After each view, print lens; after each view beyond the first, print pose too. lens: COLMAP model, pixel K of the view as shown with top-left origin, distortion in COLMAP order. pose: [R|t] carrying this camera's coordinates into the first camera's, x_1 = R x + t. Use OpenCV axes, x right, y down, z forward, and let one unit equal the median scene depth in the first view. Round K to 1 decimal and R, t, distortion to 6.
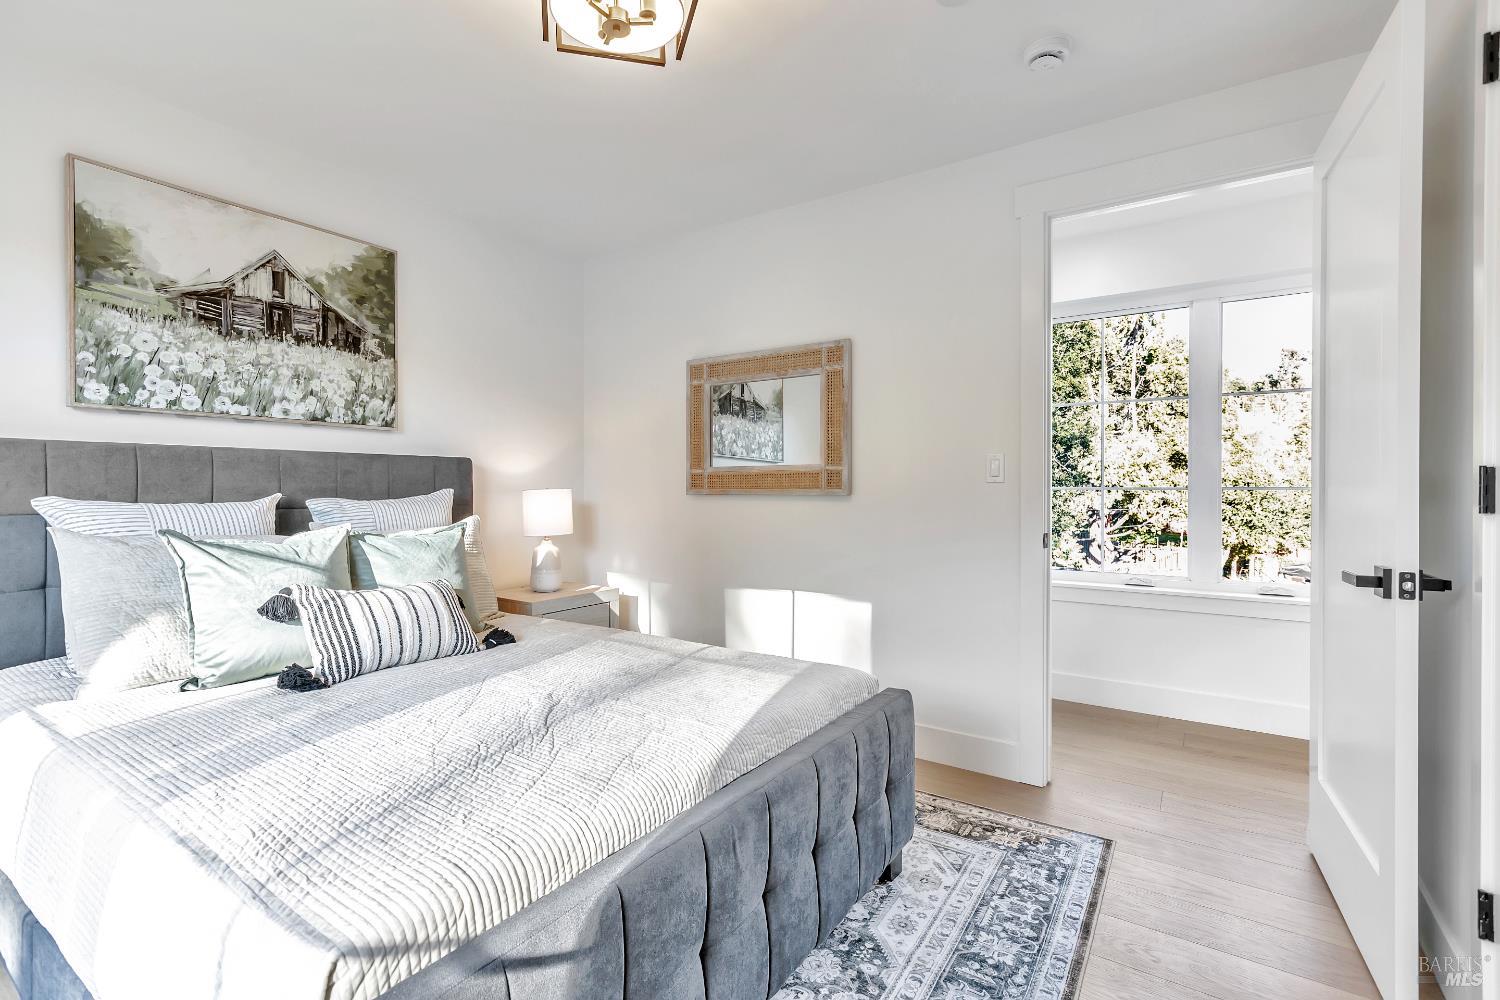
lens RADIAL K [[691.0, 0, 711.6], [0, 691.0, 486.2], [0, 0, 1]] dist [0.001674, -0.000026]
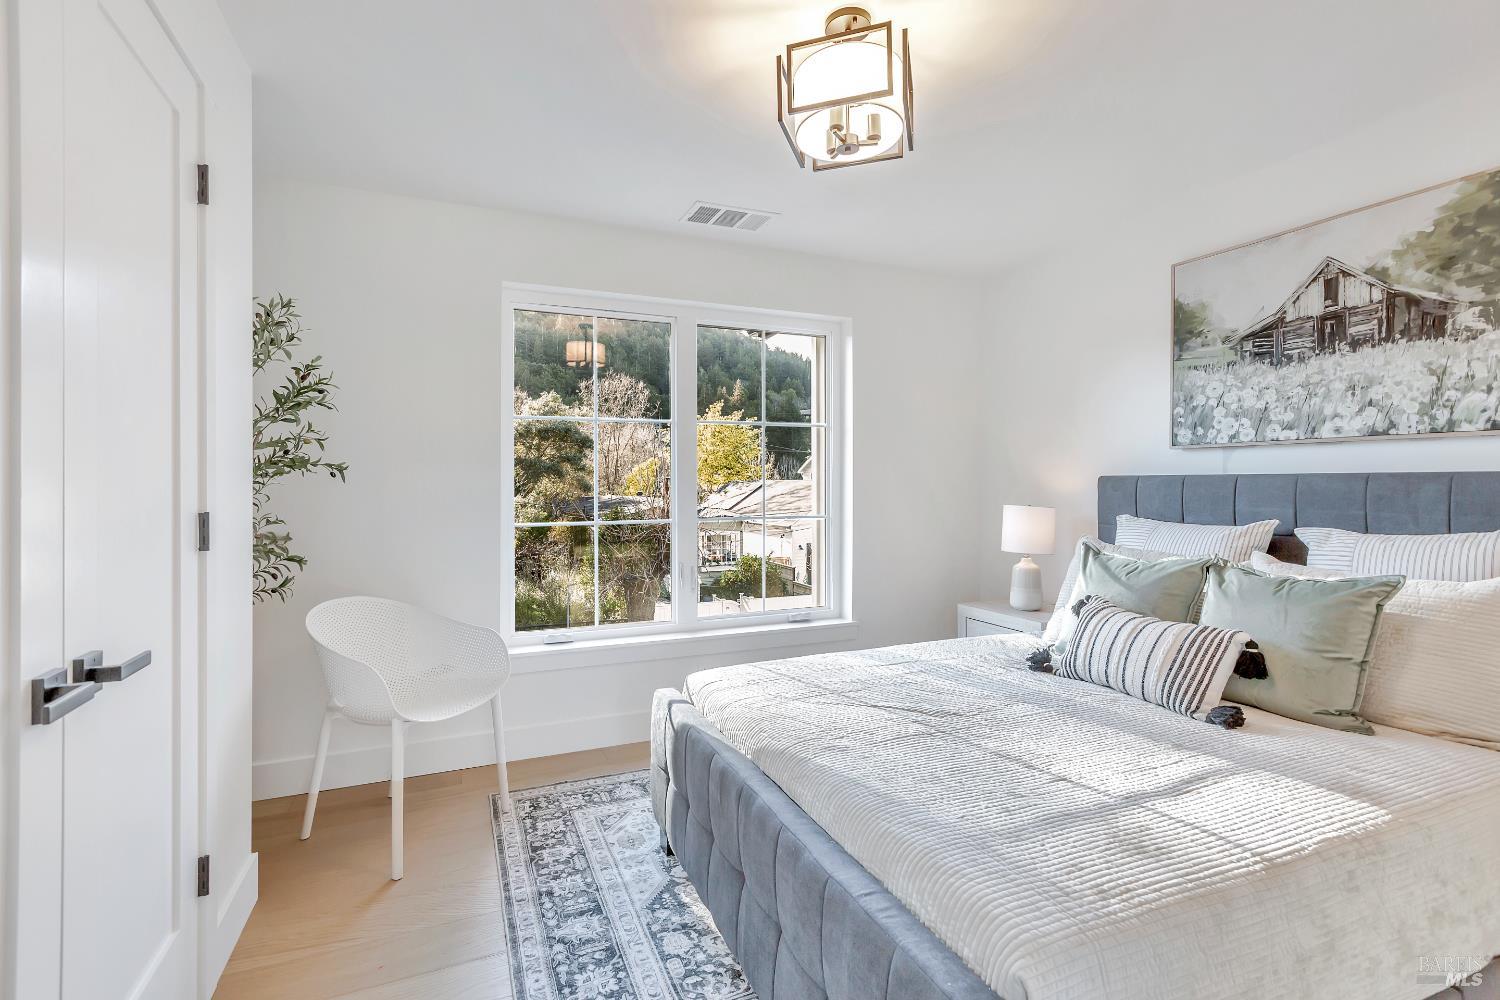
lens RADIAL K [[691.0, 0, 742.9], [0, 691.0, 494.6], [0, 0, 1]] dist [0.001674, -0.000026]
pose [[-0.529092, 0.002159, -0.848561, 0.576469], [-0.009519, 0.999919, 0.008479, -0.024415], [0.848511, 0.012564, -0.529029, 0.844972]]
